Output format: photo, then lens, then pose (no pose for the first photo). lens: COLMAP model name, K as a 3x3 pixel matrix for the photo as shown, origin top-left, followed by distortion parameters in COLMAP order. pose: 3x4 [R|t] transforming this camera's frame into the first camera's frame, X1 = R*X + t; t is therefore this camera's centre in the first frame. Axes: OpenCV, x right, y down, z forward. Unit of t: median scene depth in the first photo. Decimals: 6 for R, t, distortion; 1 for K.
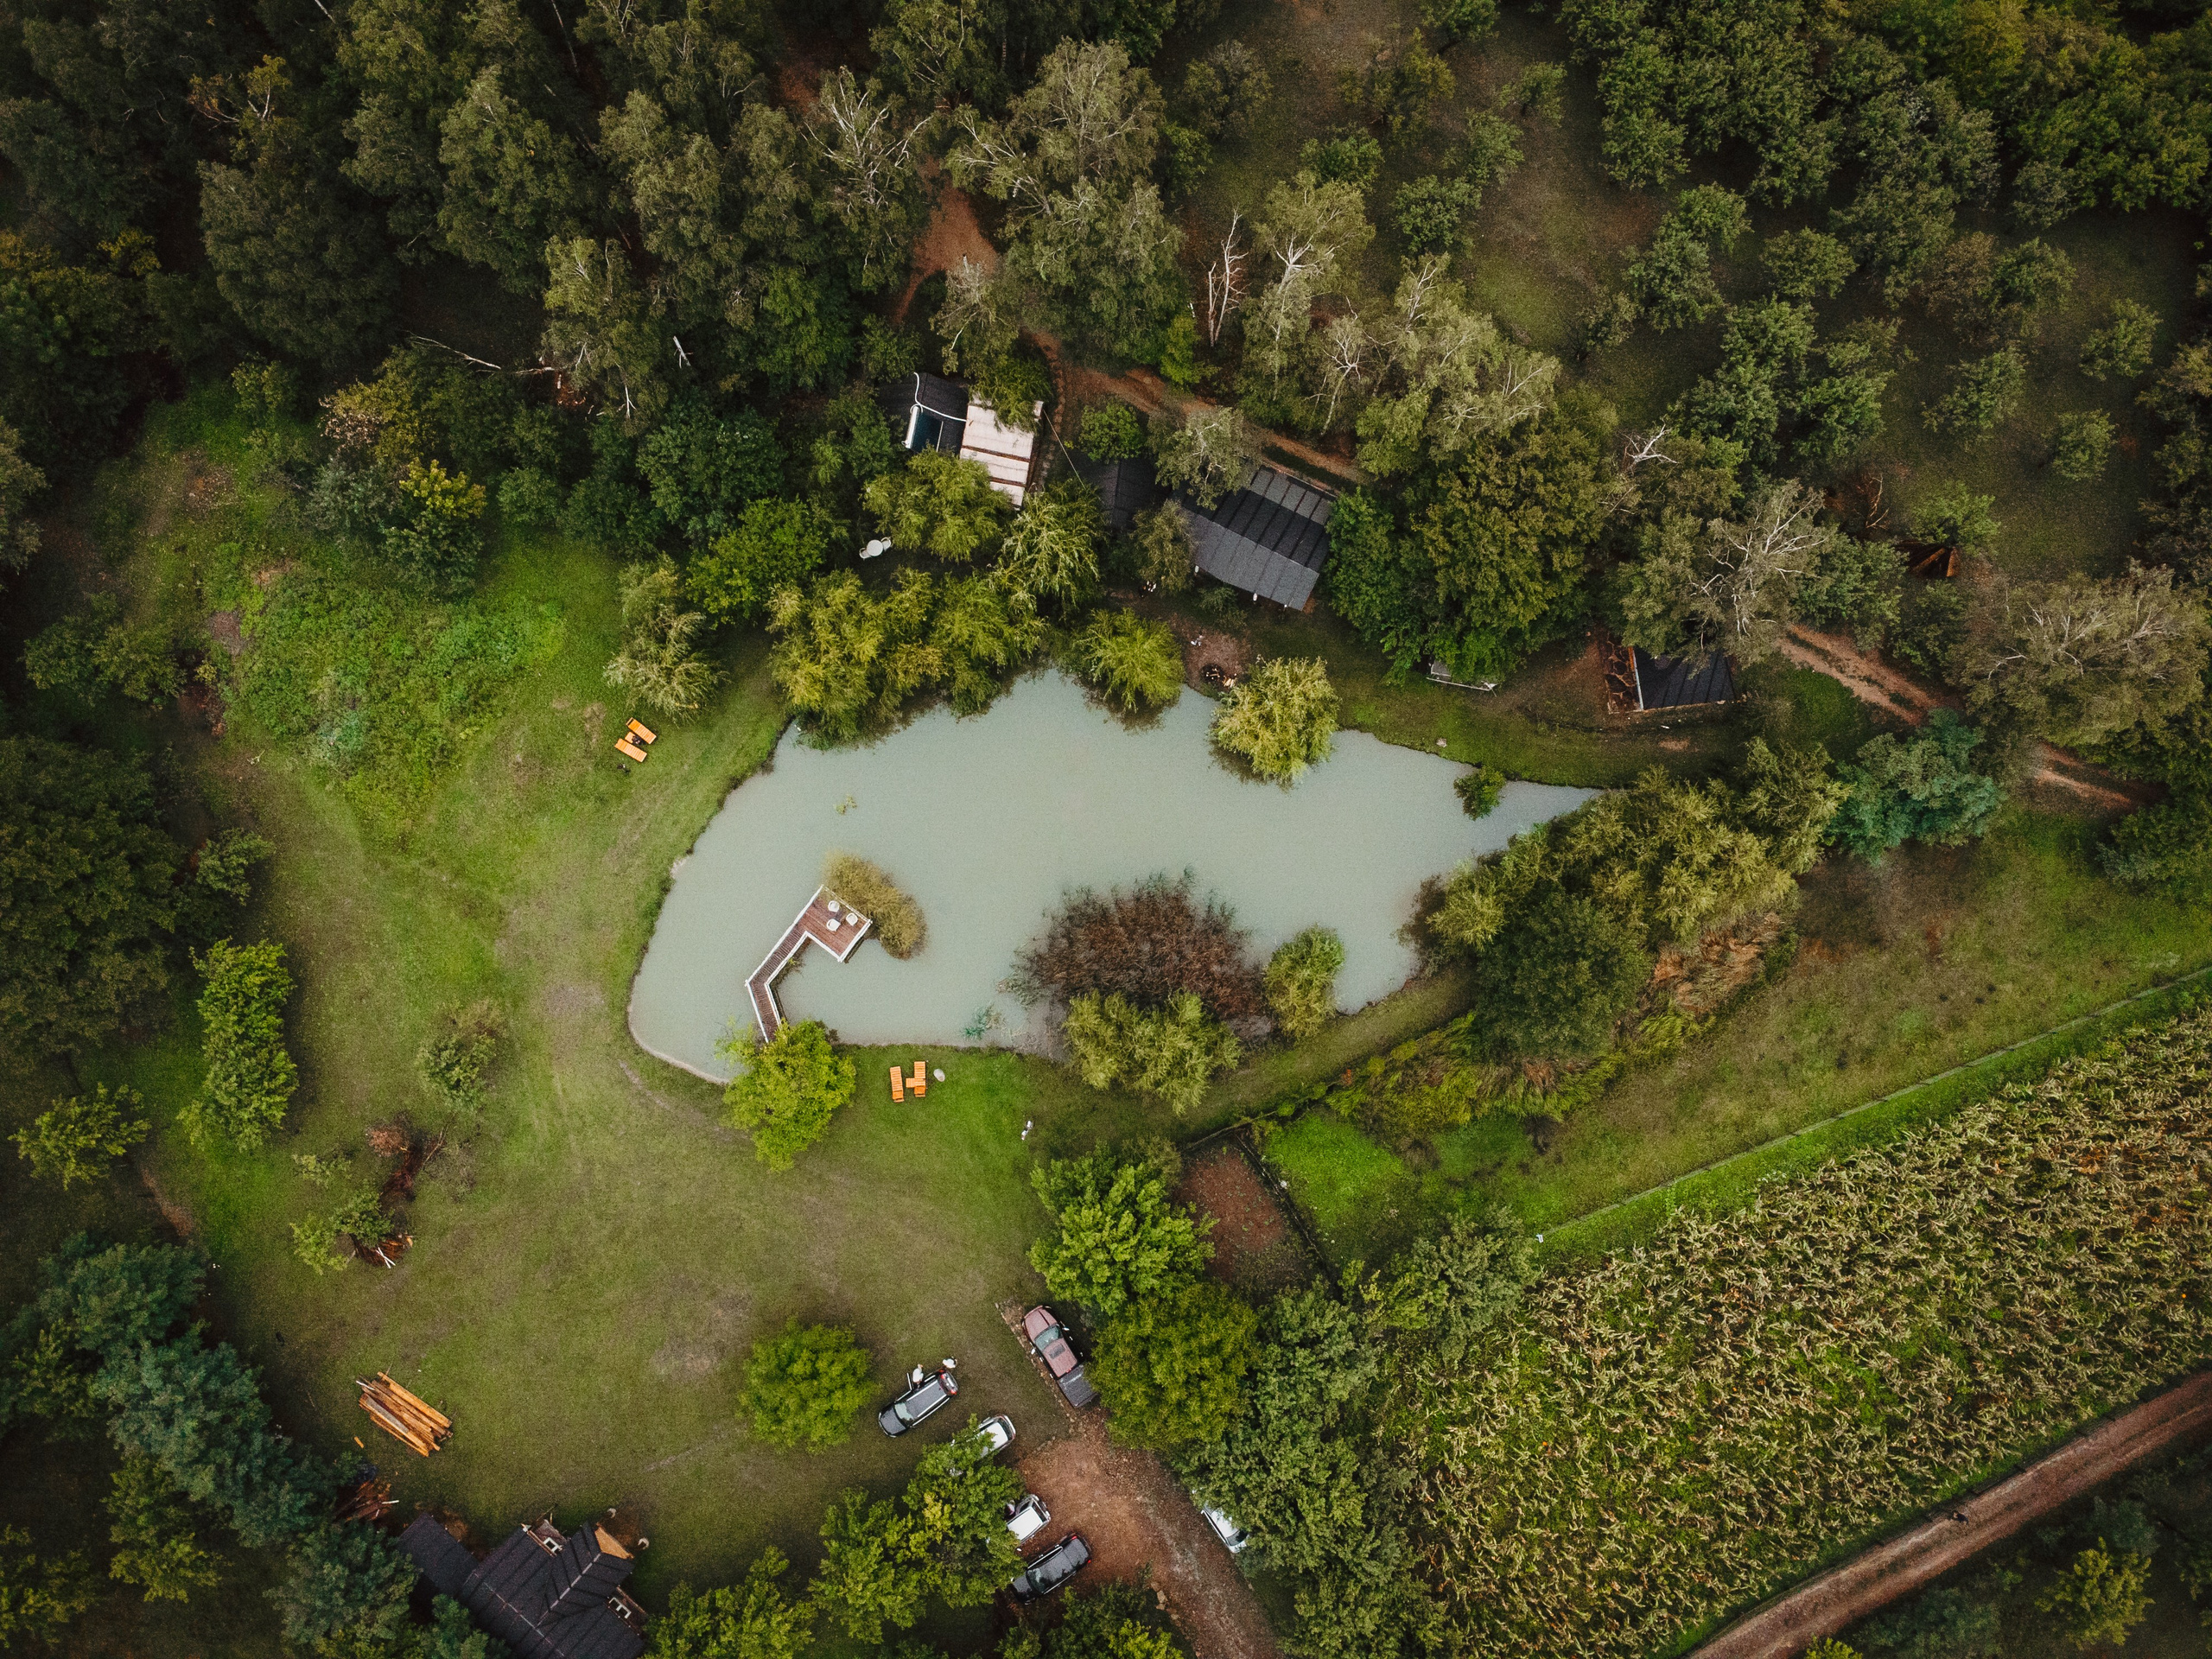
lens RADIAL K [[1608.7, 0, 1106.0], [0, 1608.7, 829.5], [0, 0, 1]] dist [0.012621, 0.003296]
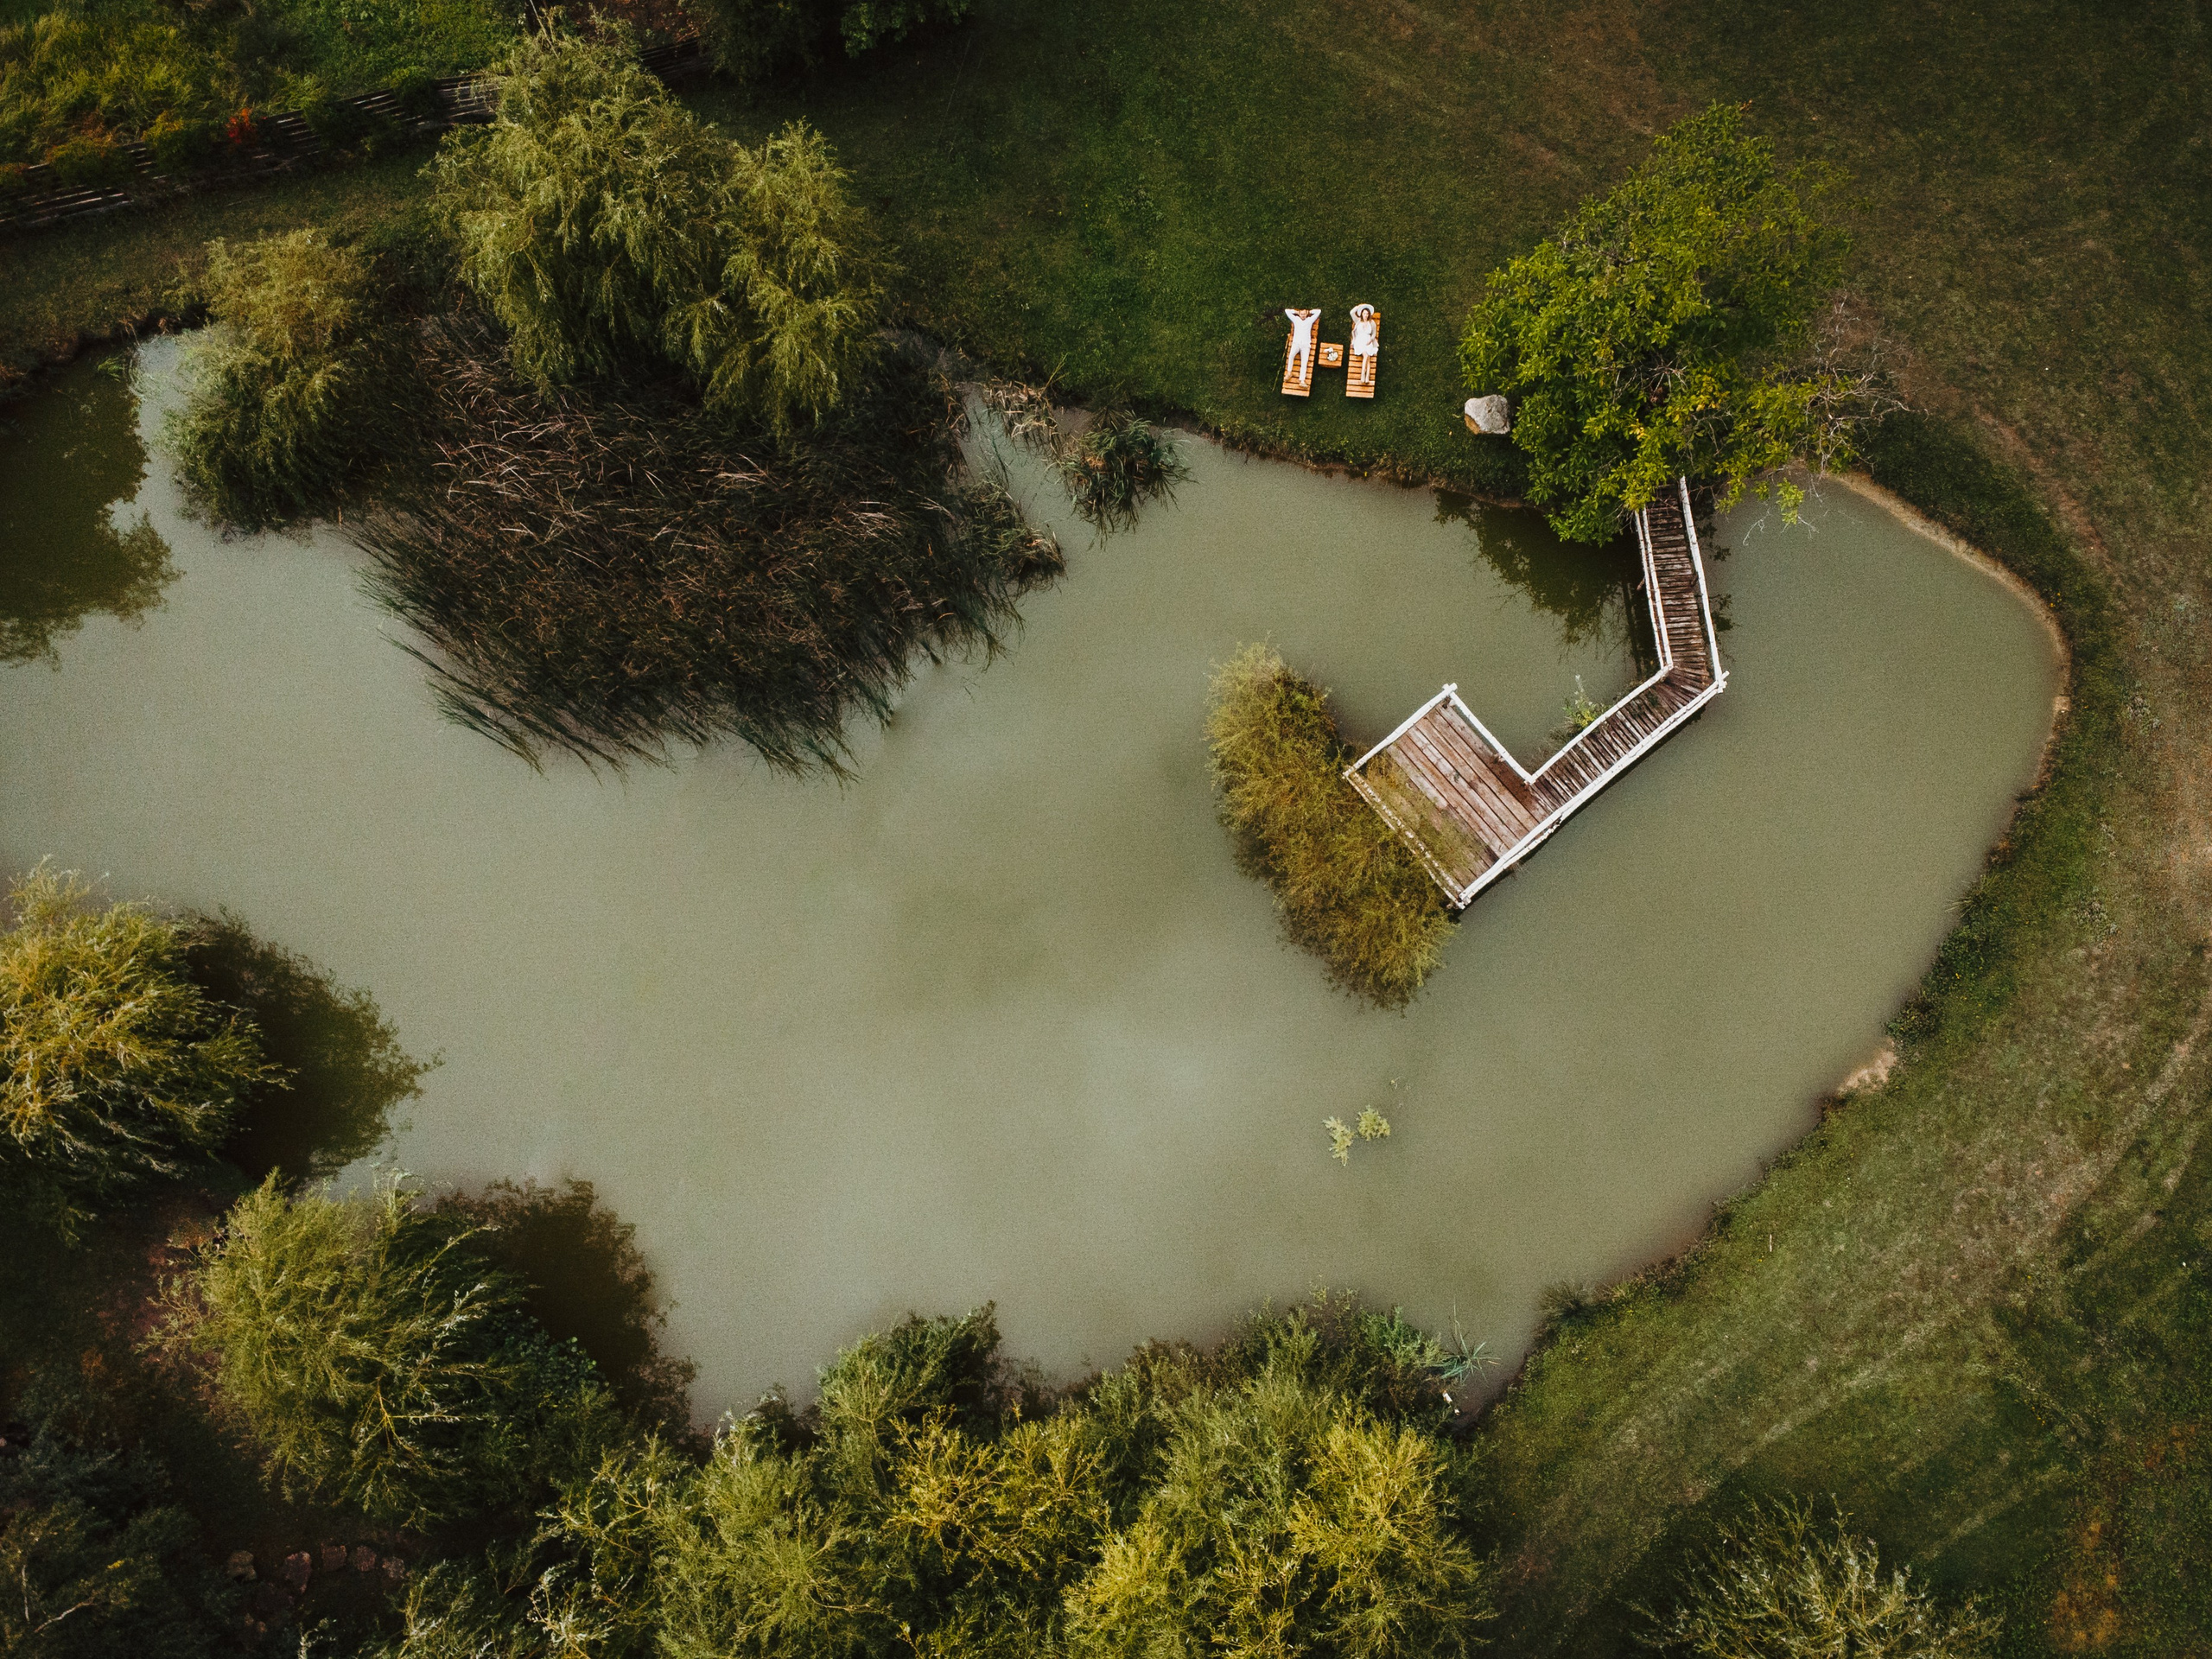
lens RADIAL K [[1700.6, 0, 1164.7], [0, 1700.6, 826.3], [0, 0, 1]] dist [0.005042, 0.002463]
pose [[-0.968156, -0.220849, 0.117900, -0.154974], [0.247795, -0.912463, 0.325589, -0.085444], [0.035673, 0.344436, 0.938132, 0.653673]]
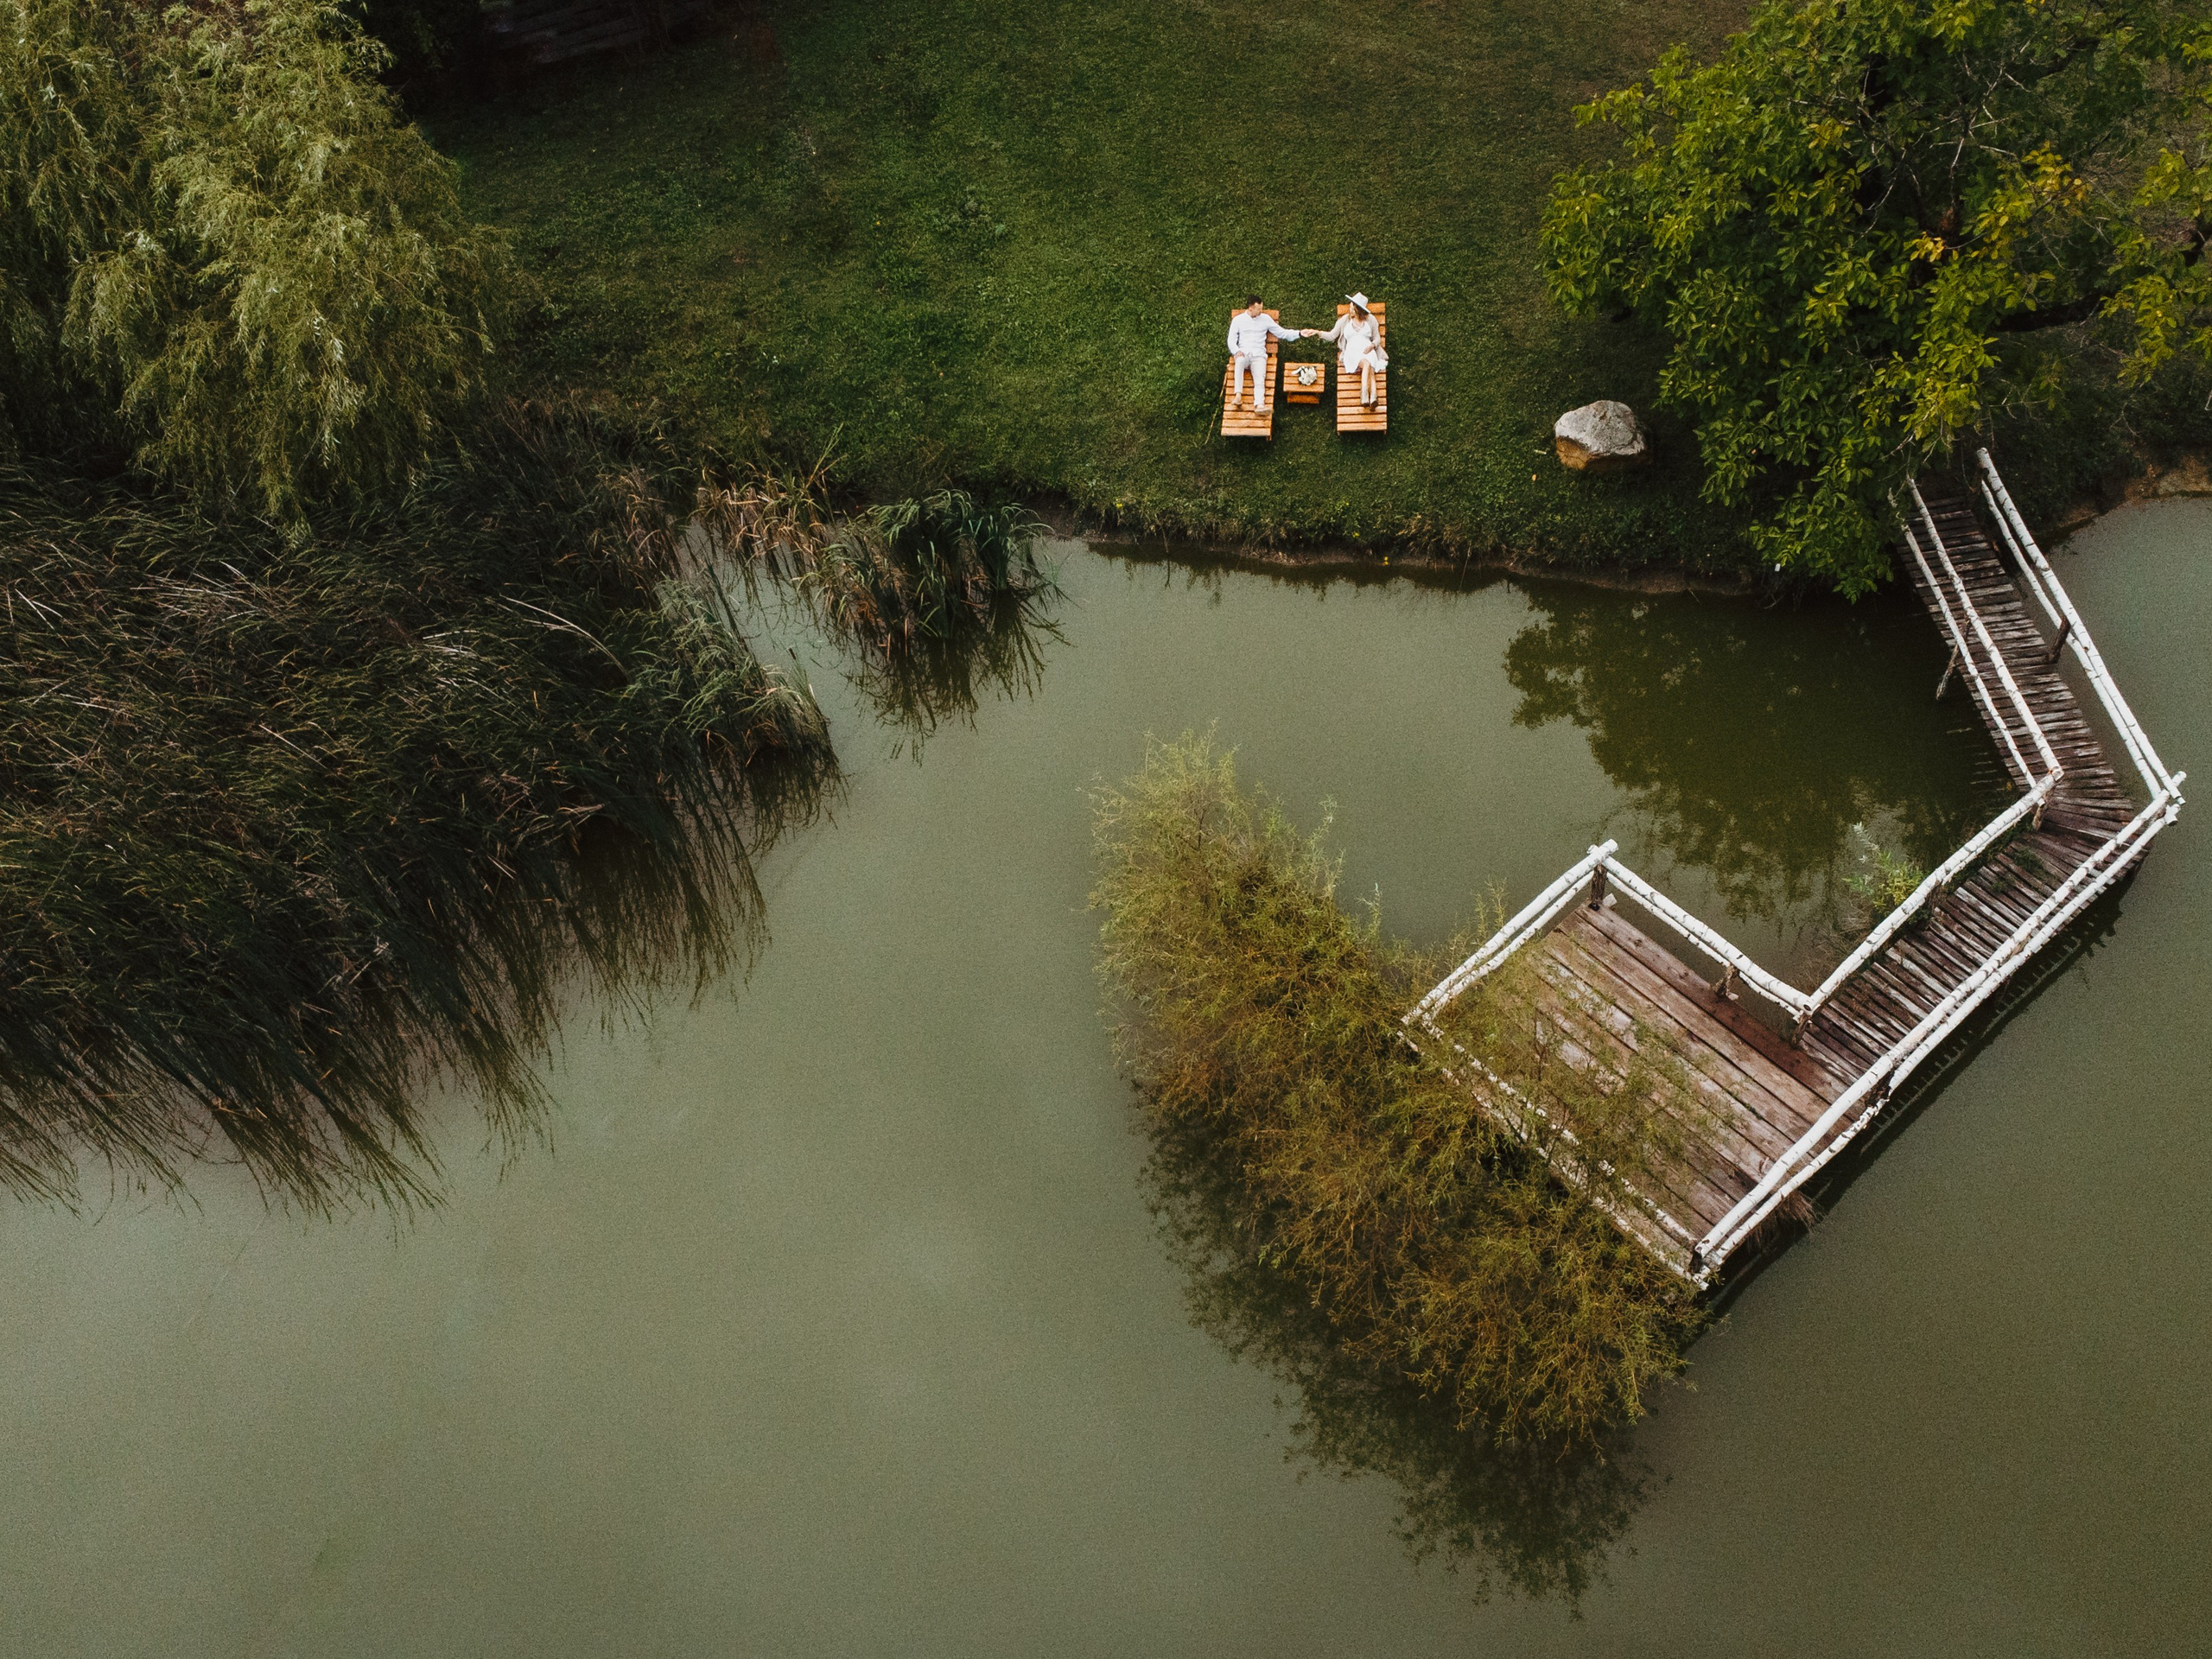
lens RADIAL K [[2130.3, 0, 1106.0], [0, 2130.3, 829.5], [0, 0, 1]] dist [0.013118, 0.013825]
pose [[-0.974199, -0.111438, 0.196260, -0.157680], [0.213022, -0.741267, 0.636509, -0.073884], [0.074550, 0.661895, 0.745881, 0.821444]]
